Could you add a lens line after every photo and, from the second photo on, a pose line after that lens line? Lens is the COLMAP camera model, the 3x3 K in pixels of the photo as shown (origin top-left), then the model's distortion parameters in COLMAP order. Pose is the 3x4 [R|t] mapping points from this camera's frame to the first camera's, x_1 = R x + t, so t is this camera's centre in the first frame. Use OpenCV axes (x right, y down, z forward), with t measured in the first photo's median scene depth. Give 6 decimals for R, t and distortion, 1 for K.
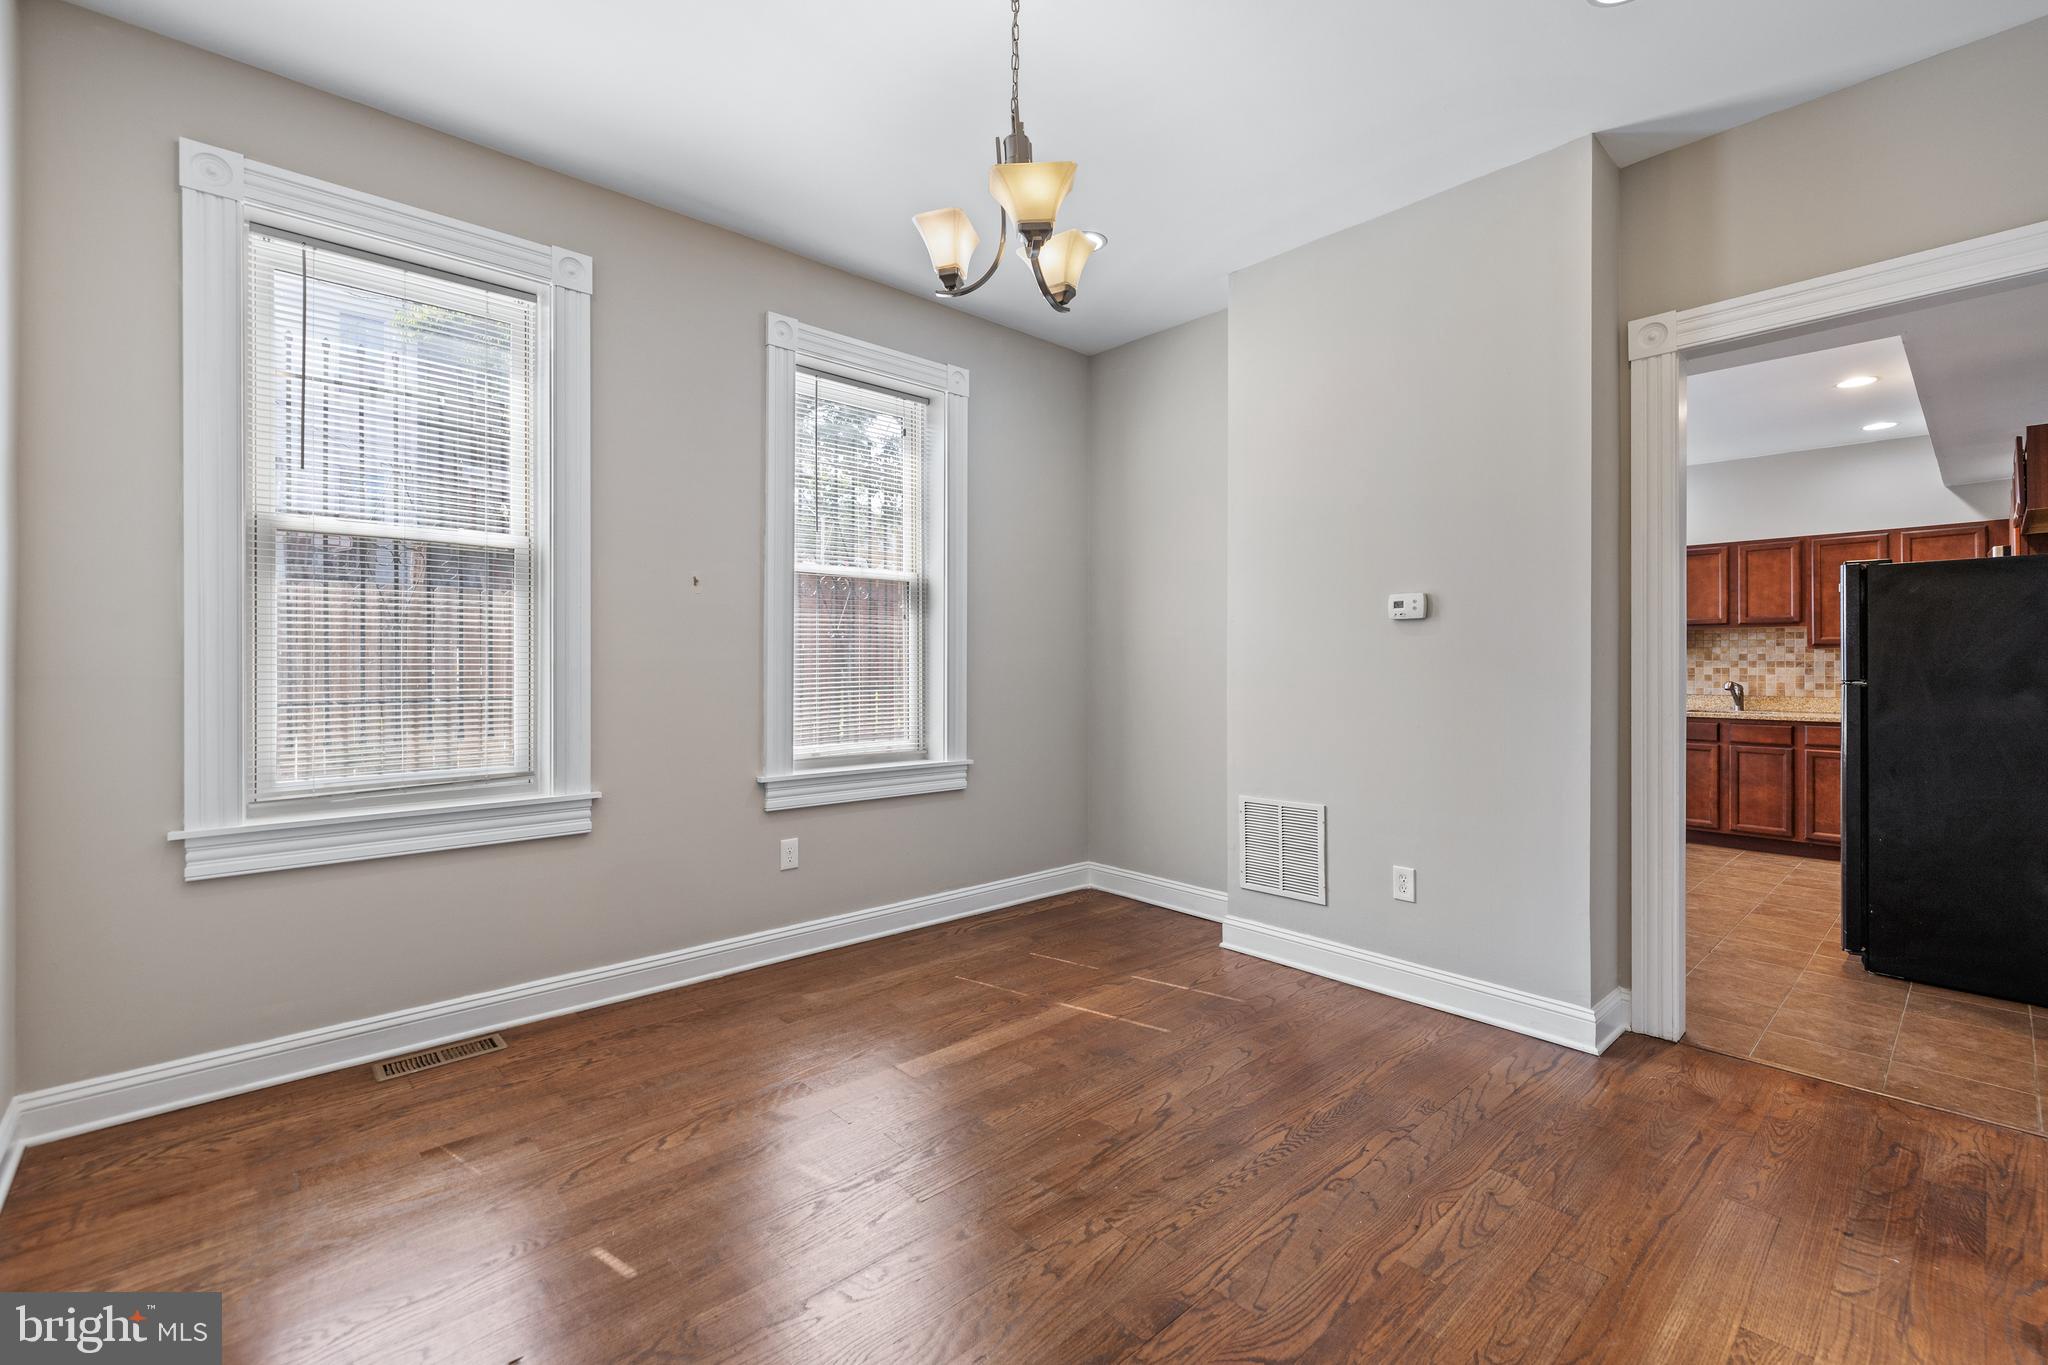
lens RADIAL K [[868.5, 0, 1038.8], [0, 868.5, 666.7], [0, 0, 1]] dist [0.007416, 0.000826]
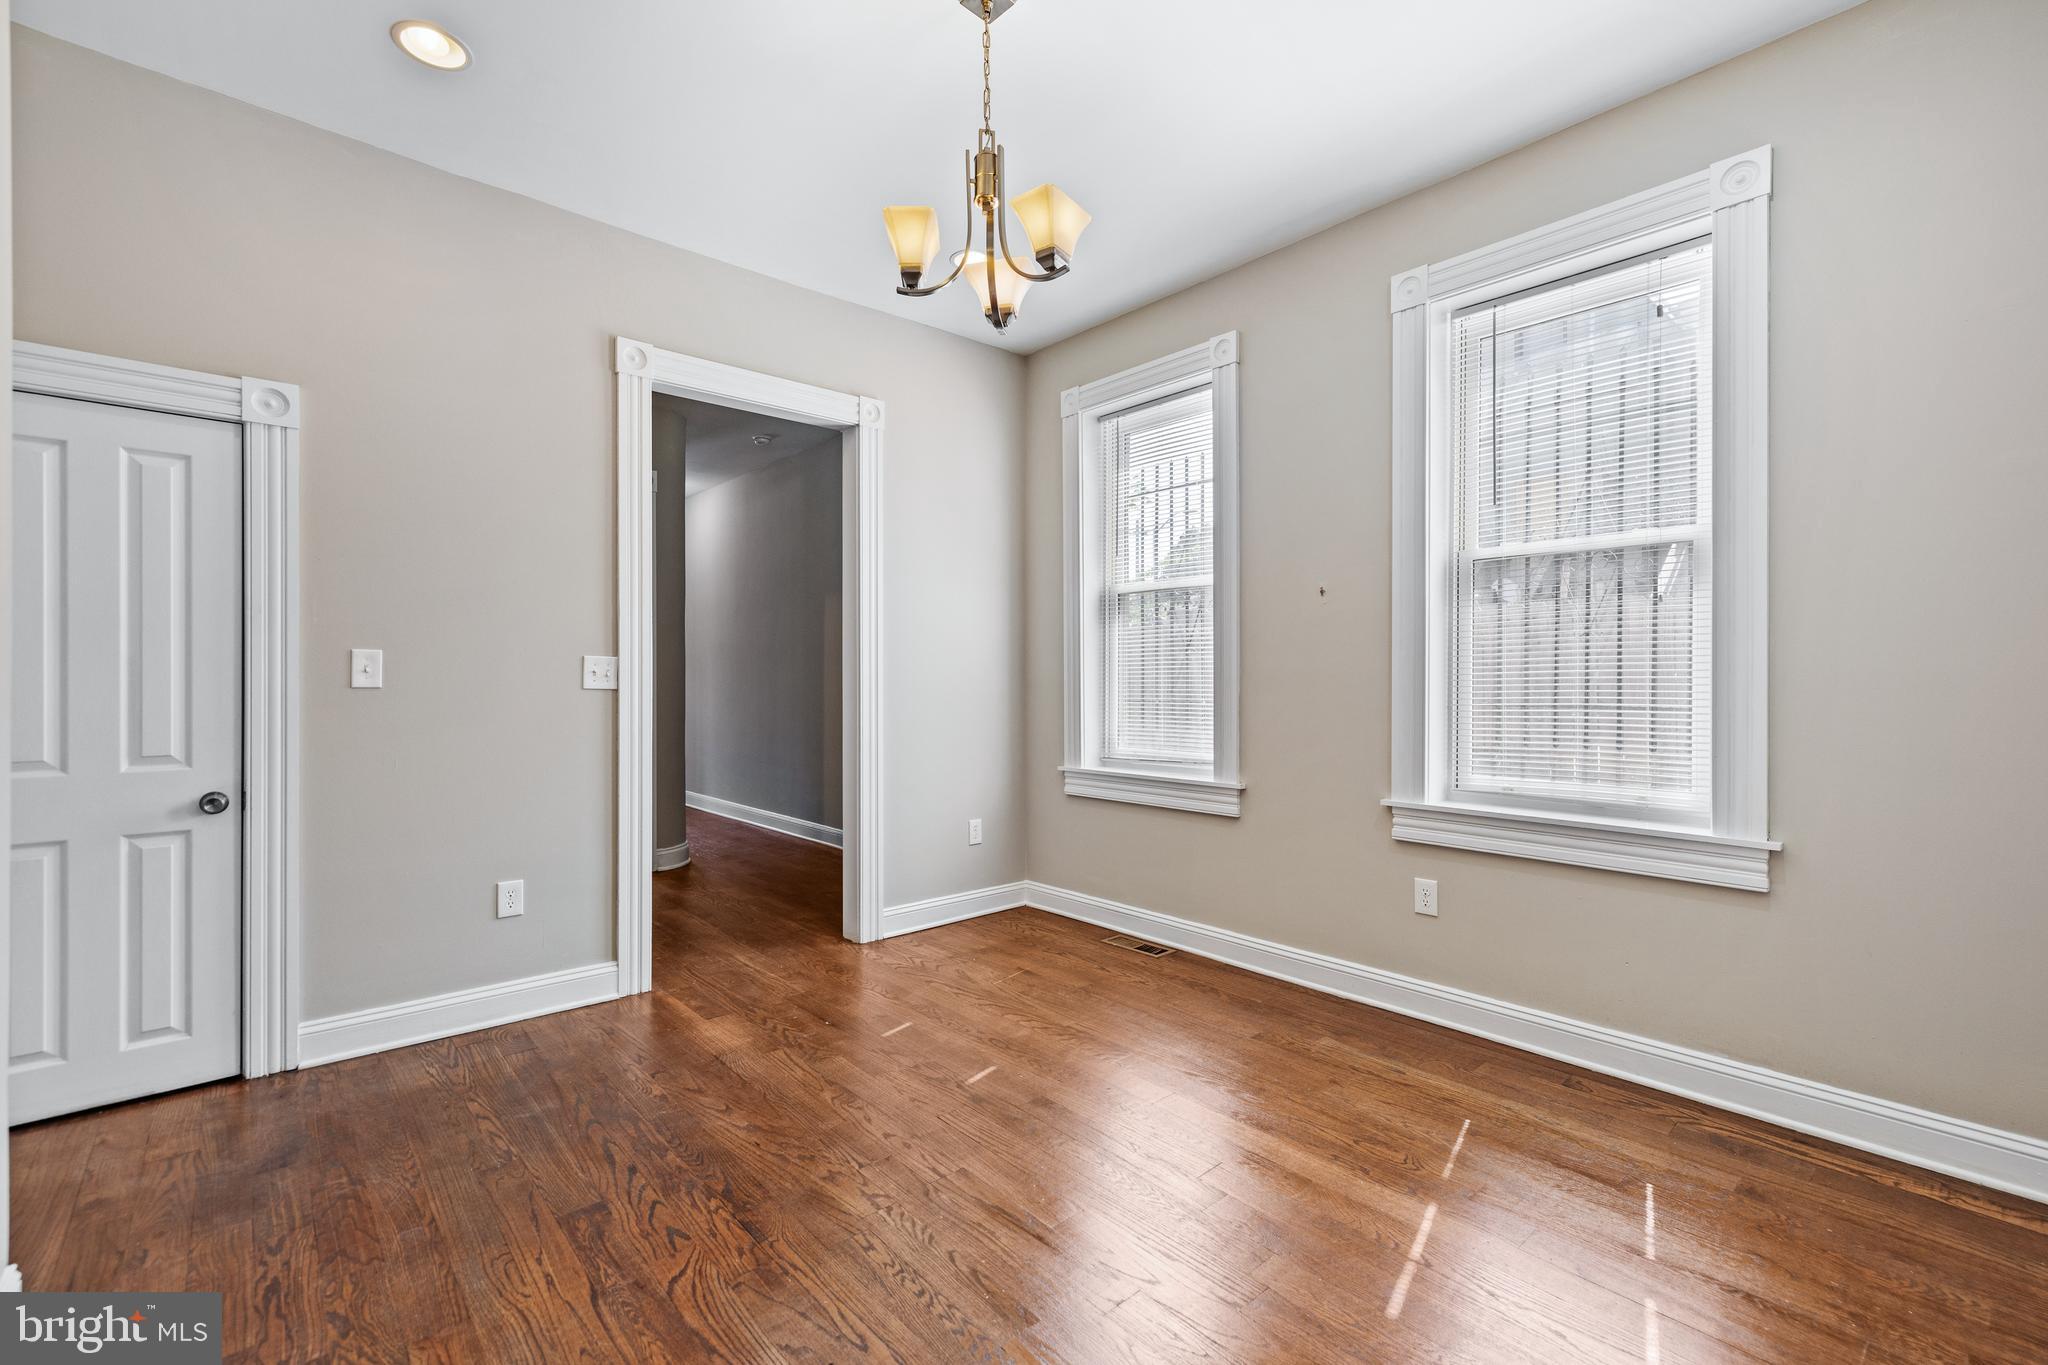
lens RADIAL K [[868.5, 0, 982.4], [0, 868.5, 677.3], [0, 0, 1]] dist [0.007416, 0.000826]
pose [[-0.033534, -0.005902, -0.999420, 0.674588], [-0.005648, 0.999968, -0.005716, 0.010527], [0.999422, 0.005453, -0.033566, 0.696961]]
